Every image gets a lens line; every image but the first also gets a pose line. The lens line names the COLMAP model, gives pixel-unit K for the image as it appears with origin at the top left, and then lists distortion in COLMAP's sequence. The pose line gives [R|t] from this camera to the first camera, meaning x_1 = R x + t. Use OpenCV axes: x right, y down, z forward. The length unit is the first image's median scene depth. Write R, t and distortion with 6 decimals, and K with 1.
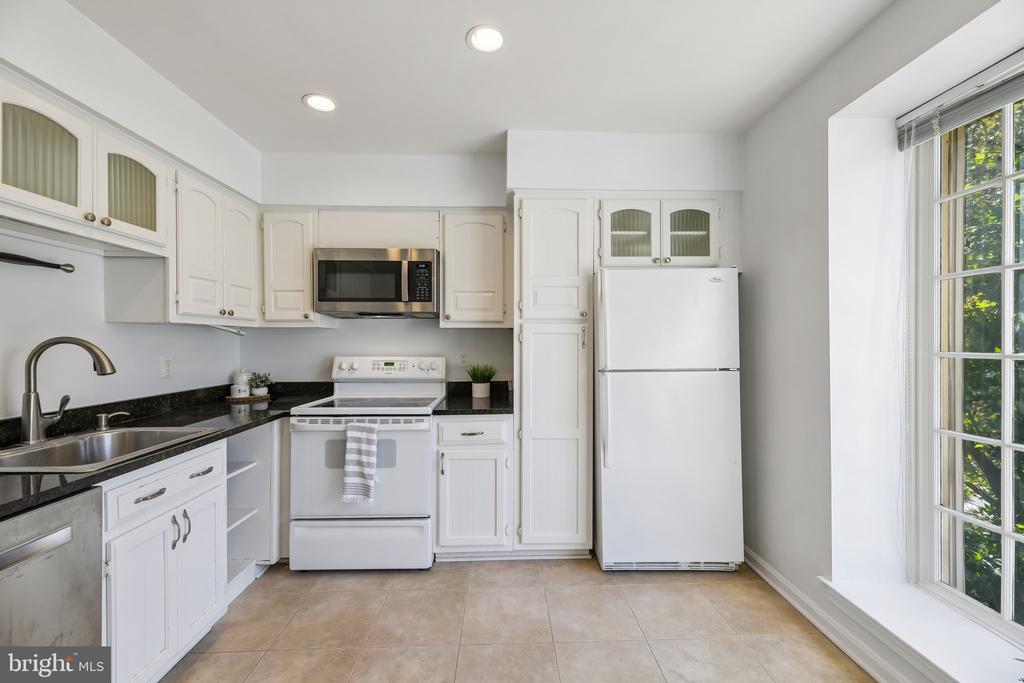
lens RADIAL K [[414.7, 0, 516.3], [0, 414.7, 344.0], [0, 0, 1]] dist [0.011332, -0.001074]
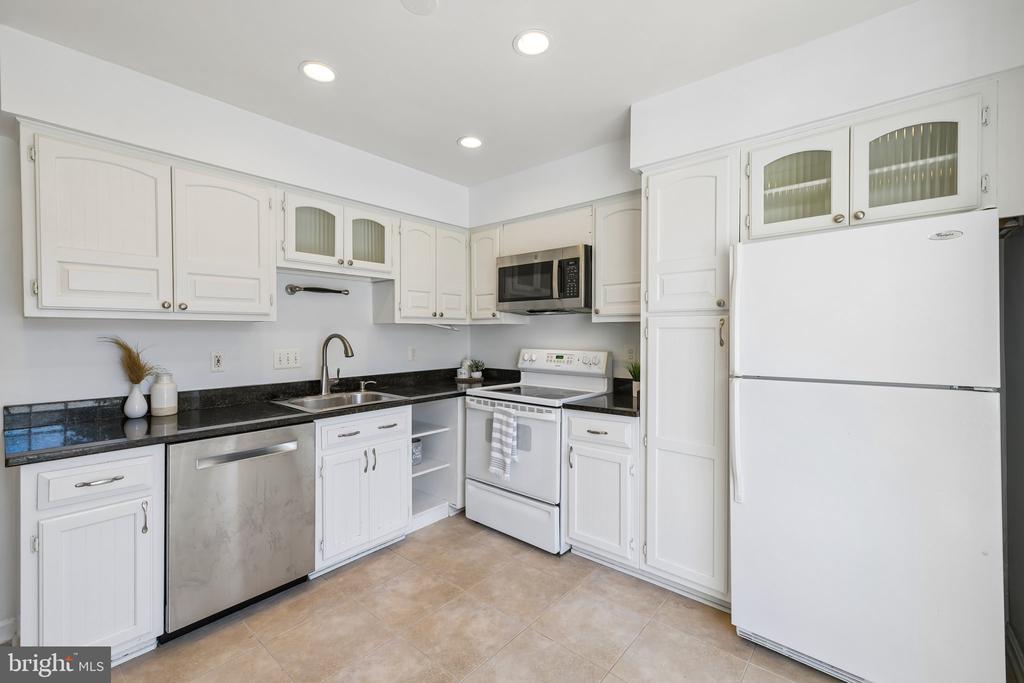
lens RADIAL K [[433.5, 0, 520.0], [0, 433.5, 336.6], [0, 0, 1]] dist [0.016790, -0.001051]
pose [[0.744893, 0.005545, -0.667161, 0.448015], [-0.003240, 0.999984, 0.004694, -0.011552], [0.667176, -0.001335, 0.744899, 0.129024]]
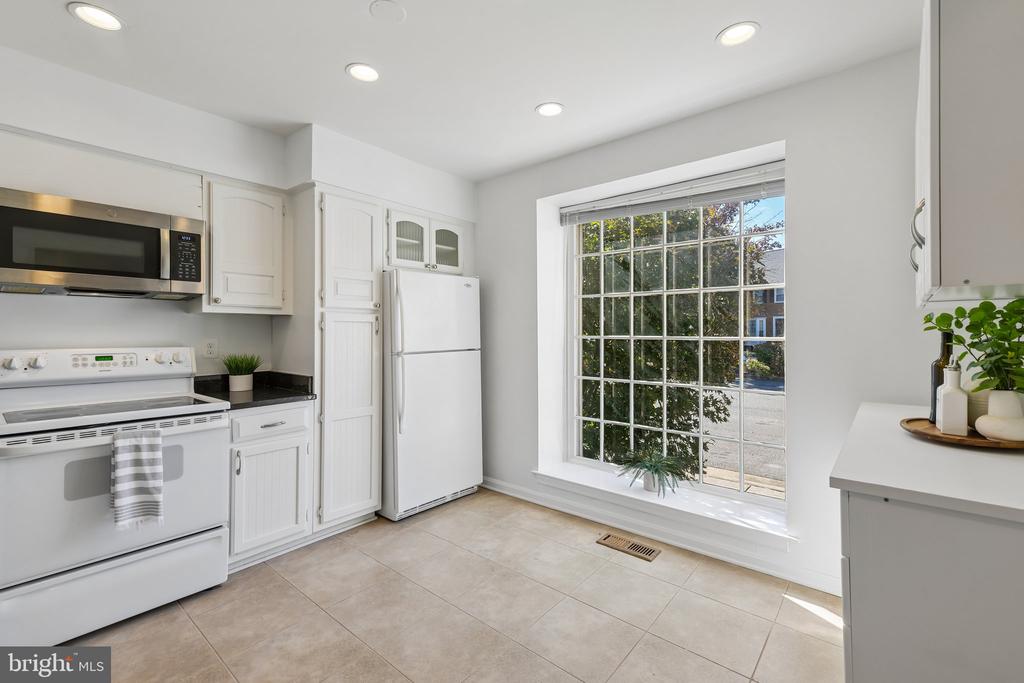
lens RADIAL K [[445.9, 0, 519.7], [0, 445.9, 329.0], [0, 0, 1]] dist [0.017954, -0.000983]
pose [[0.662579, 0.005668, 0.748971, -0.523341], [0.000269, 0.999970, -0.007806, 0.003035], [-0.748992, 0.005373, 0.662557, -0.120885]]
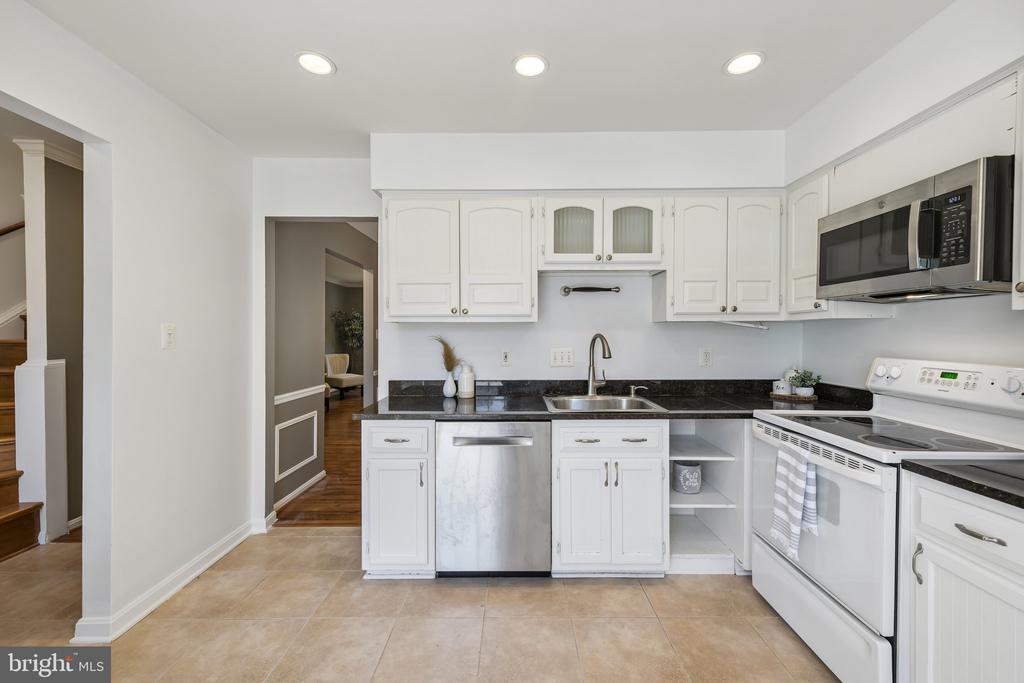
lens RADIAL K [[433.5, 0, 513.2], [0, 433.5, 338.6], [0, 0, 1]] dist [0.016790, -0.001051]
pose [[-0.036393, 0.012401, -0.999261, 0.426264], [-0.002831, 0.999918, 0.012512, -0.012378], [0.999334, 0.003284, -0.036355, 0.500960]]
